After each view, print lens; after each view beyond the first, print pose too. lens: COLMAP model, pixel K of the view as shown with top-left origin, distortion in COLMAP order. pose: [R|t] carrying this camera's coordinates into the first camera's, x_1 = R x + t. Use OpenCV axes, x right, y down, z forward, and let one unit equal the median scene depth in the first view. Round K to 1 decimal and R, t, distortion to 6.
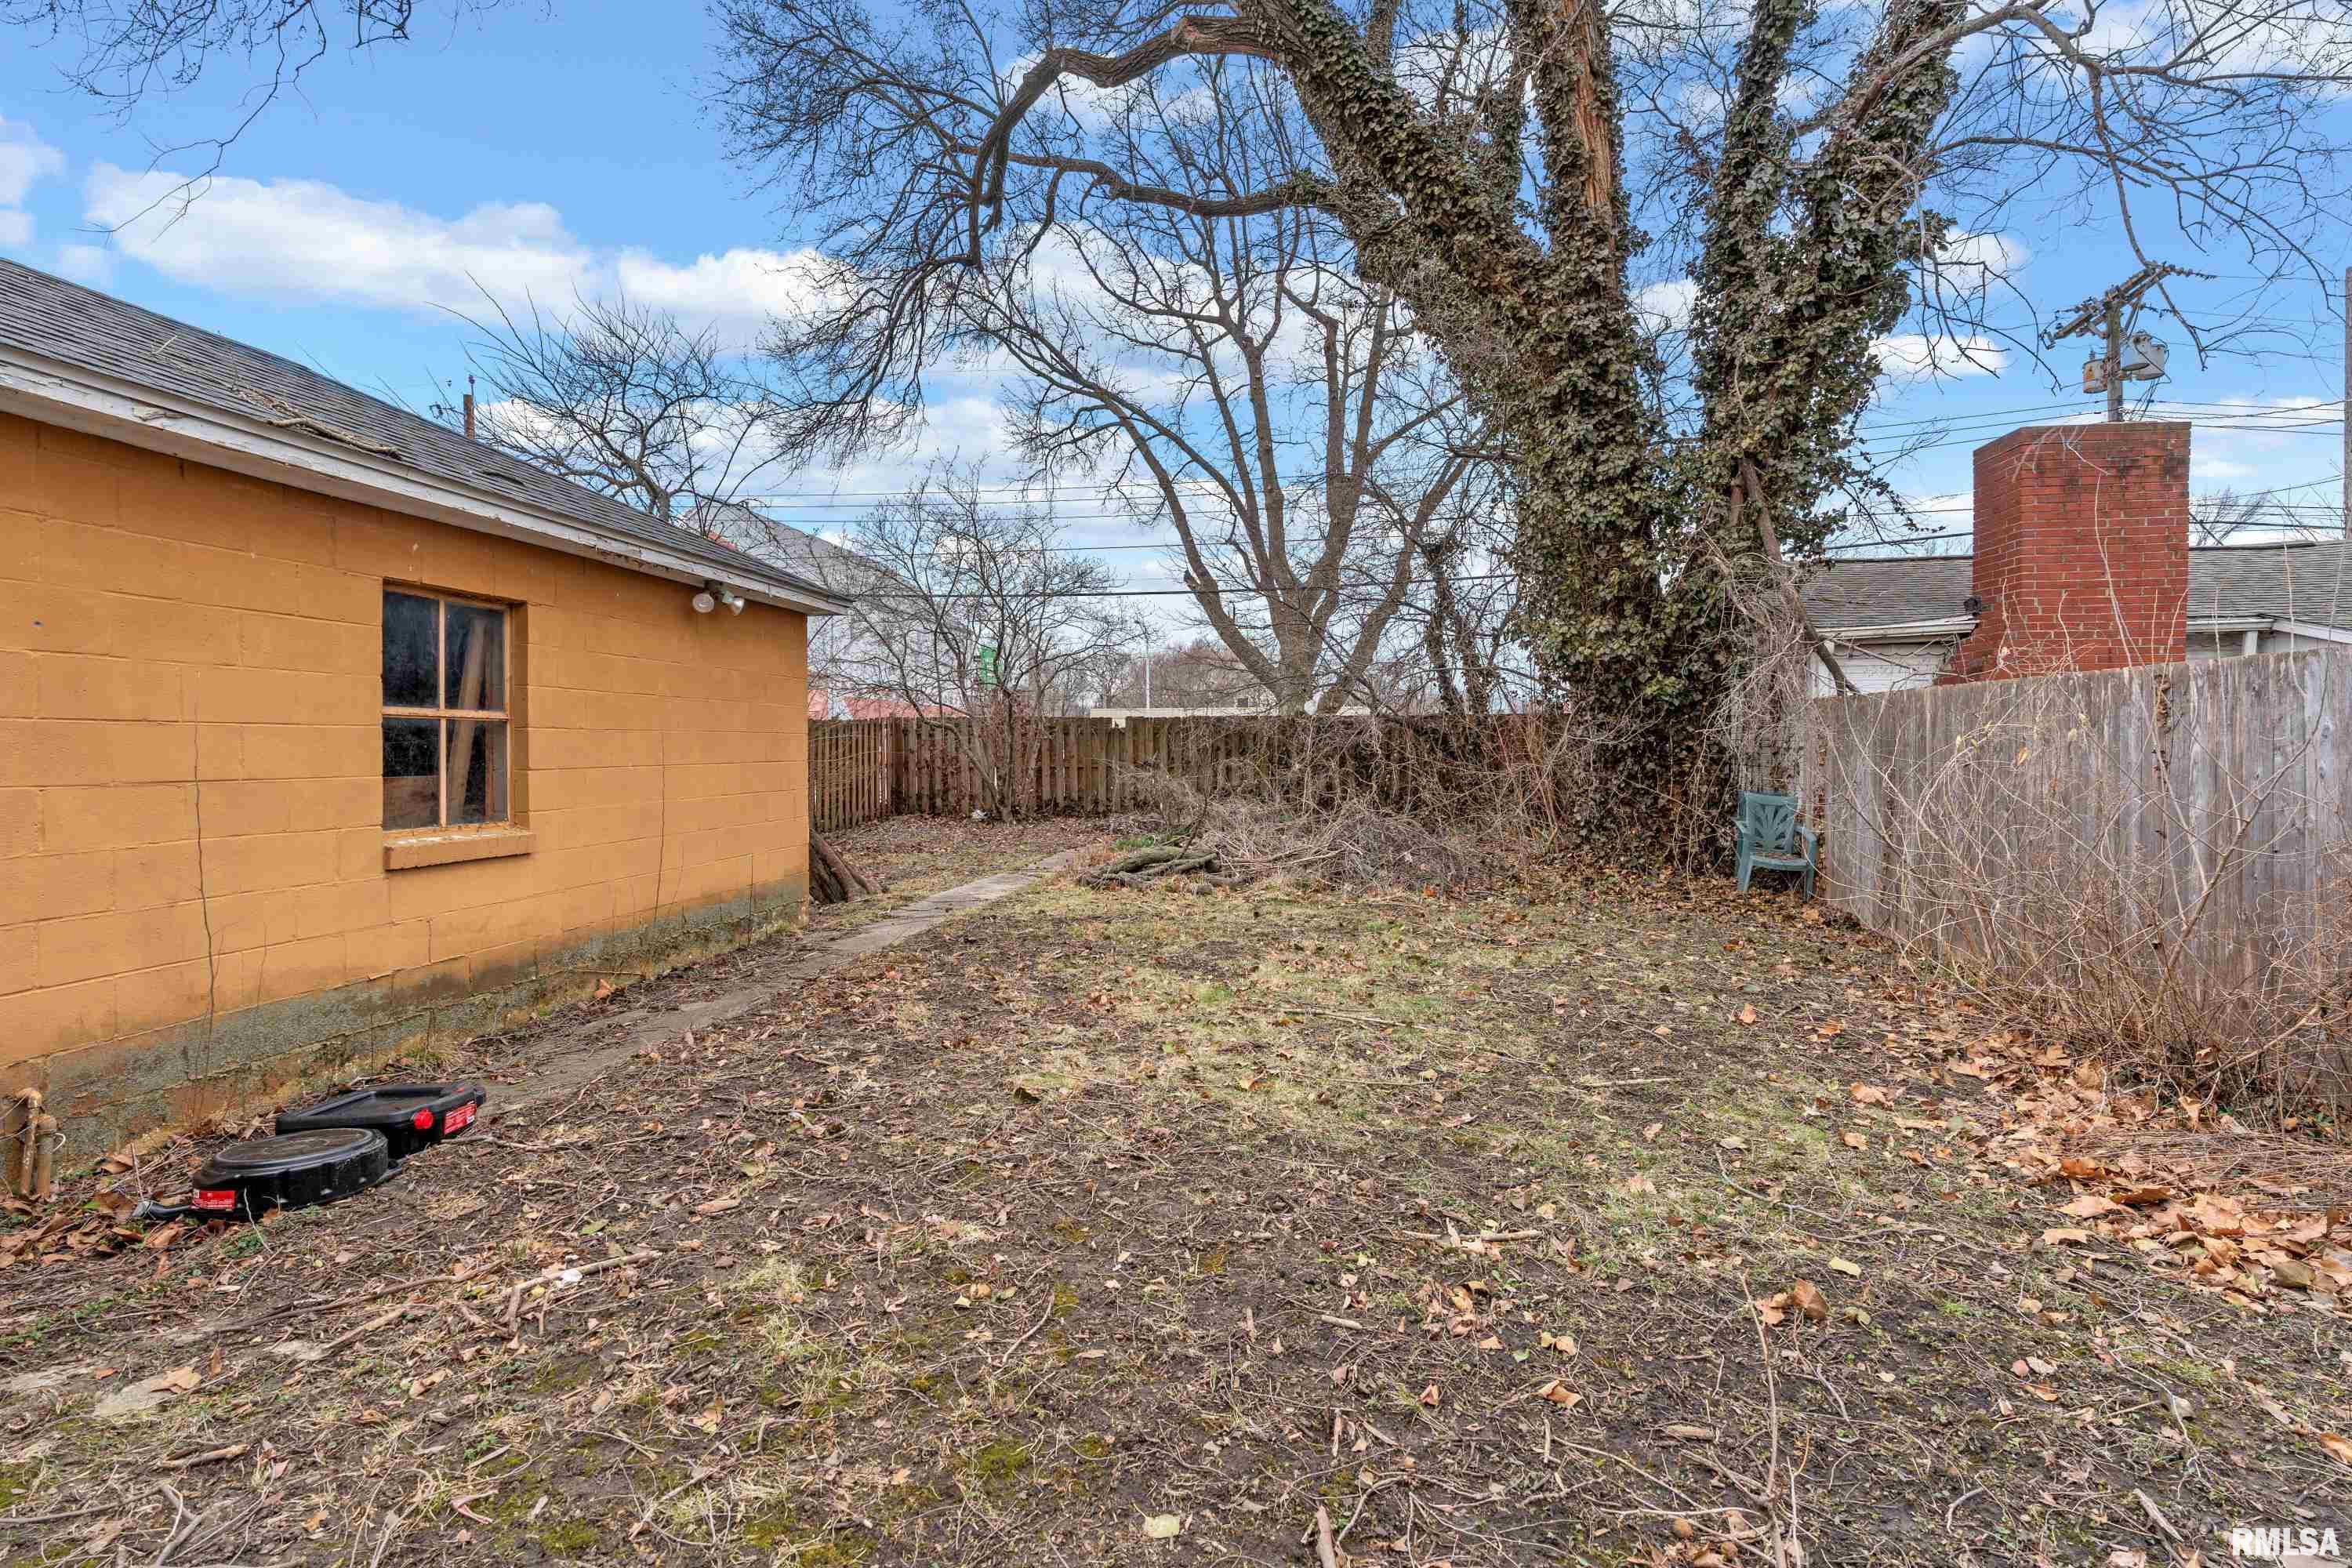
lens RADIAL K [[1074.3, 0, 1177.2], [0, 1074.3, 769.1], [0, 0, 1]] dist [-0.007345, 0.001963]
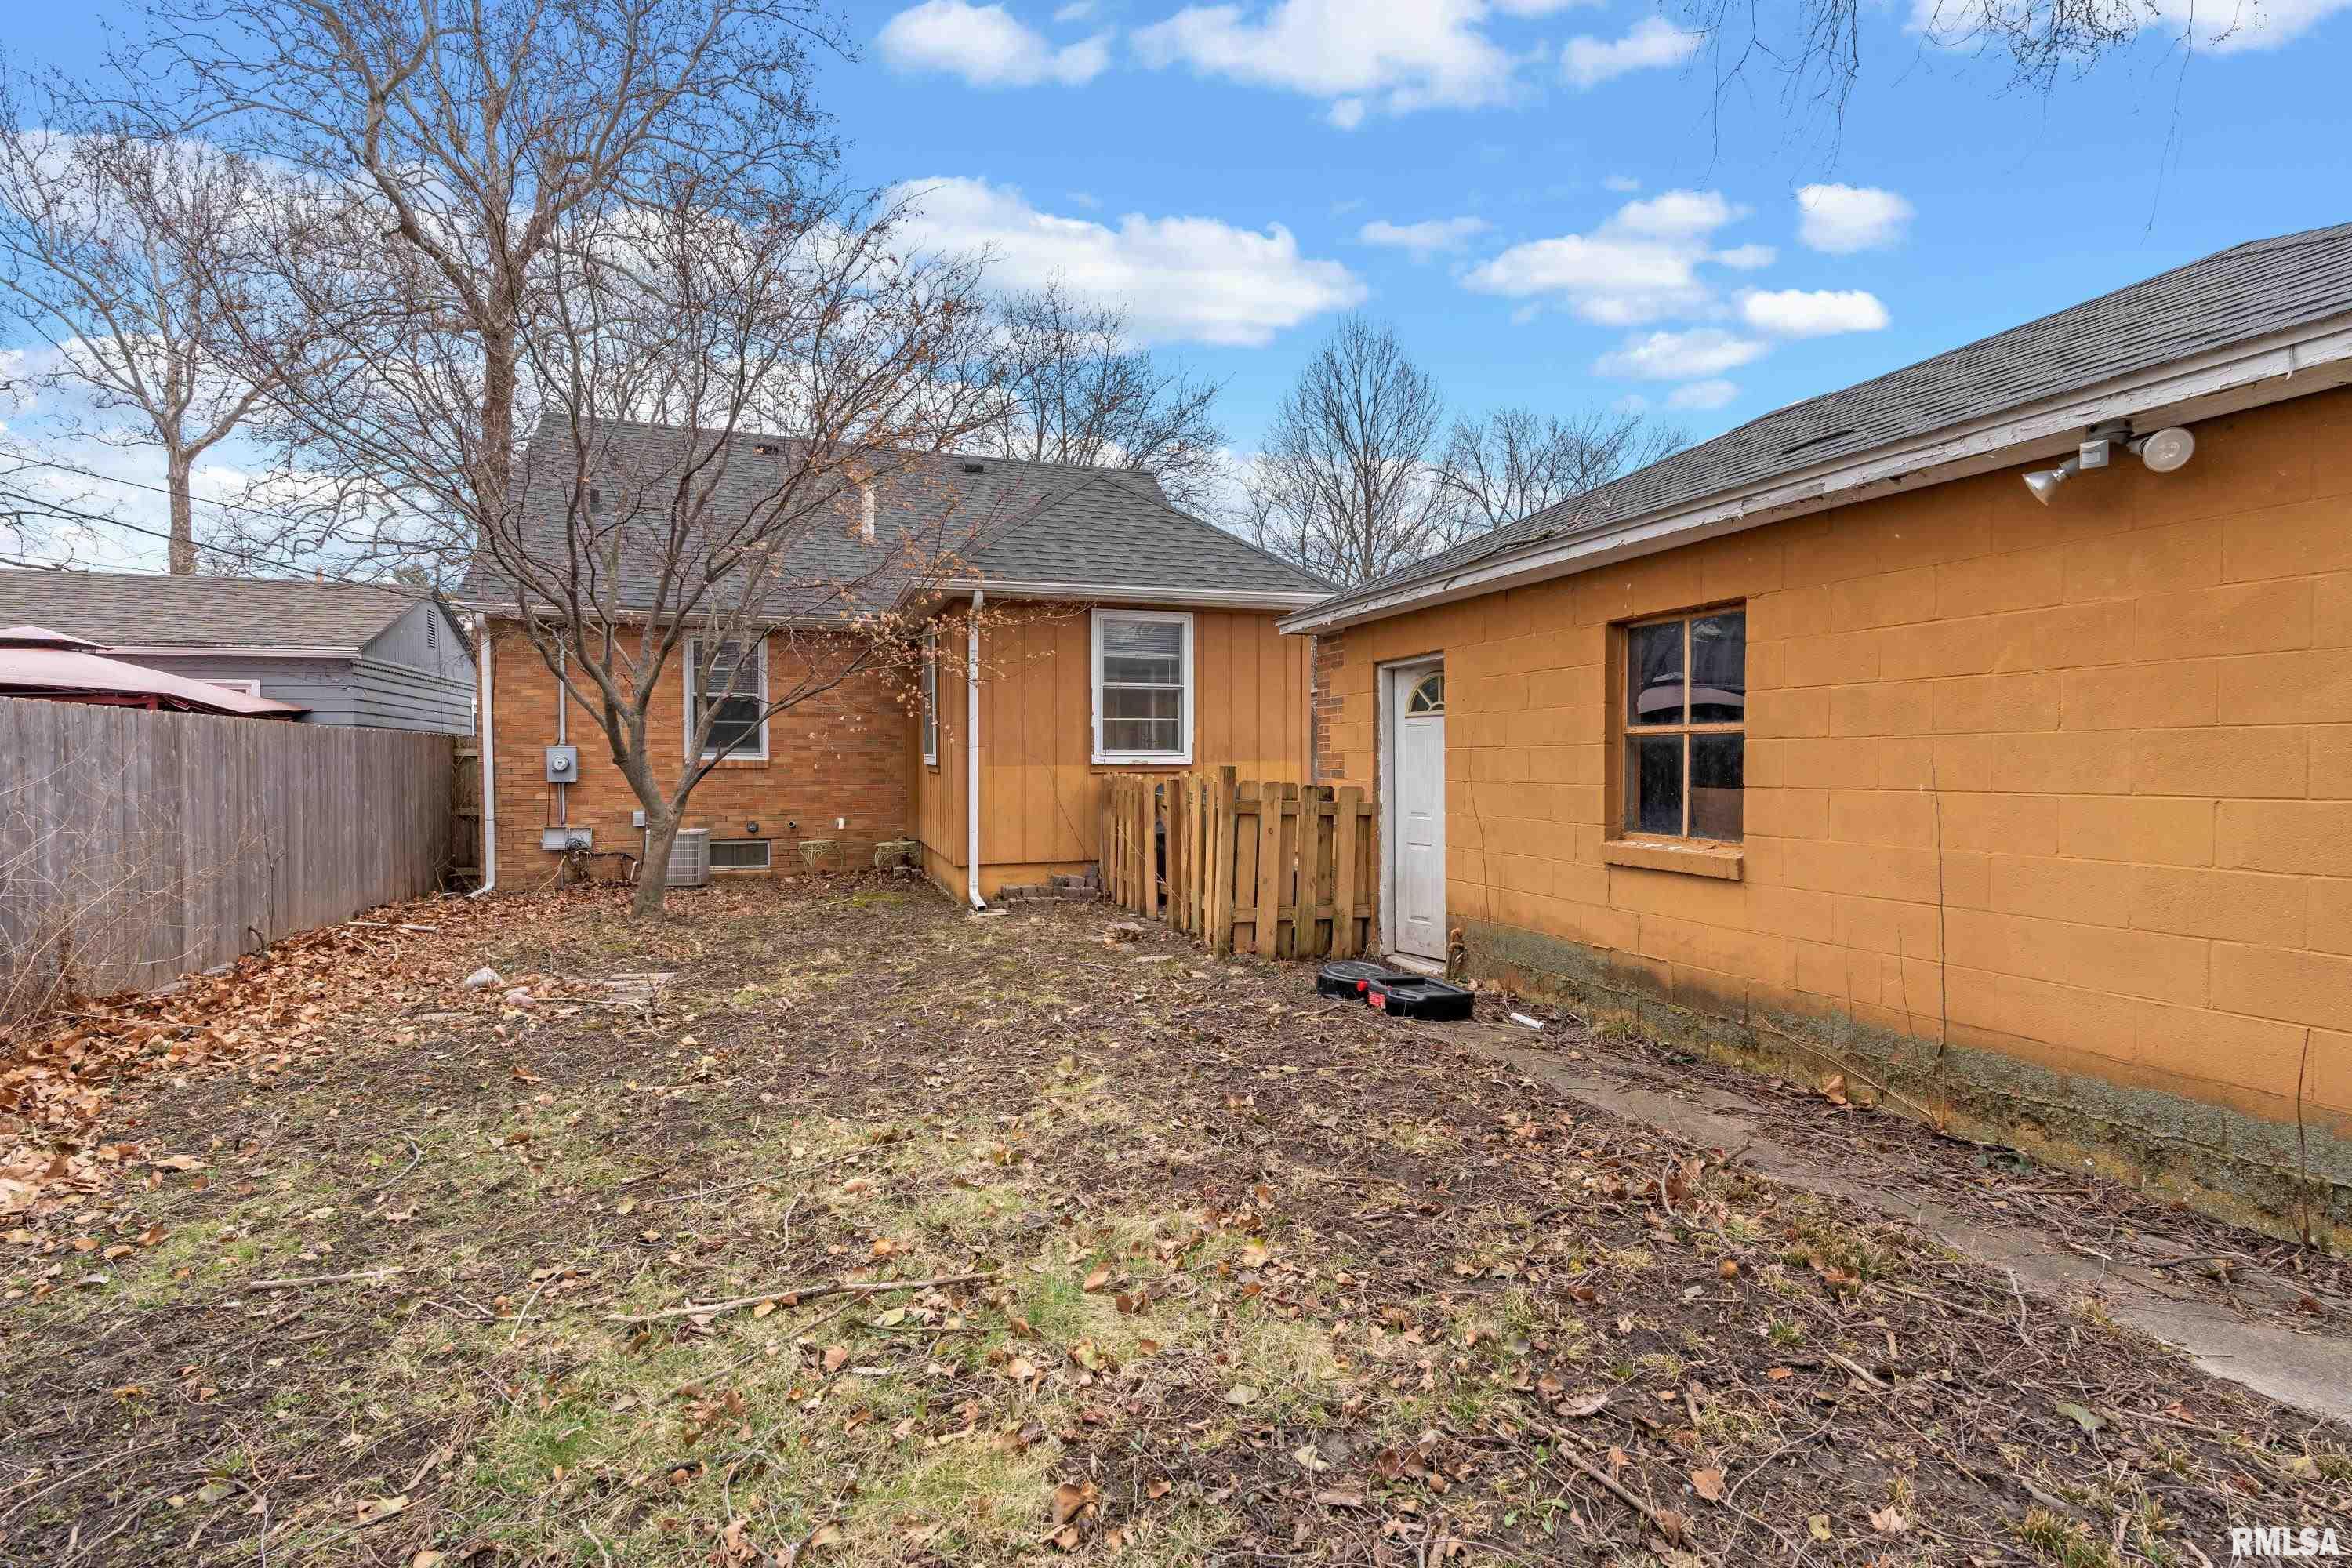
lens RADIAL K [[1074.3, 0, 1177.1], [0, 1074.3, 781.9], [0, 0, 1]] dist [-0.007345, 0.001963]
pose [[-0.877592, 0.010965, -0.479283, 0.257111], [-0.007183, 0.999325, 0.036016, -0.035652], [0.479354, 0.035050, -0.876921, 1.734772]]
